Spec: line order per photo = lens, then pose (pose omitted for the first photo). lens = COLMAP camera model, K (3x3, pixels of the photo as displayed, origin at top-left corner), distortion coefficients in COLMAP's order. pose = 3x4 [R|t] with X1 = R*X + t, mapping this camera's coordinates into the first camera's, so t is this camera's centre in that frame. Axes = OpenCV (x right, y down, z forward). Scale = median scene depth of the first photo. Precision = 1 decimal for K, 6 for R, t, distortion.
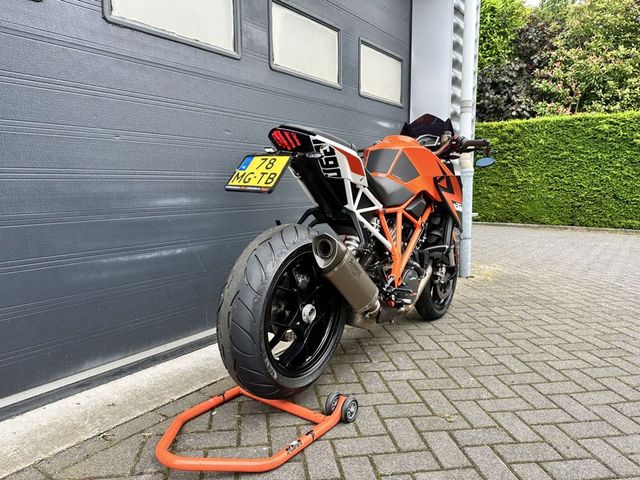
lens RADIAL K [[452.4, 0, 318.2], [0, 452.4, 238.8], [0, 0, 1]] dist [0.005564, -0.000247]
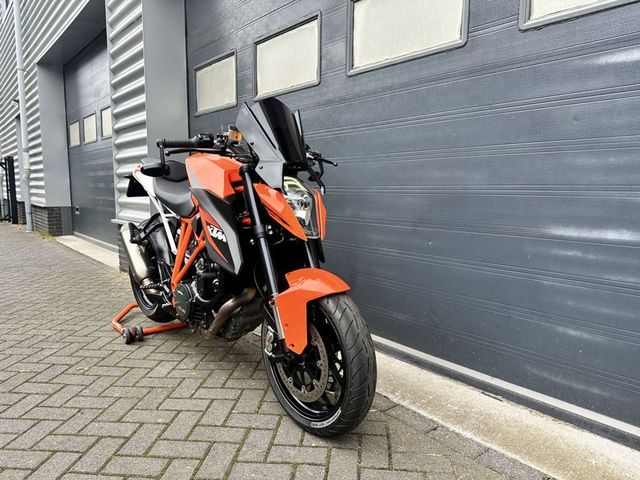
lens RADIAL K [[452.4, 0, 318.2], [0, 452.4, 238.8], [0, 0, 1]] dist [0.005564, -0.000247]
pose [[-0.233220, 0.110331, -0.966145, 1.094493], [-0.127751, 0.981455, 0.142917, -0.209330], [0.963996, 0.156757, -0.214800, 1.503585]]
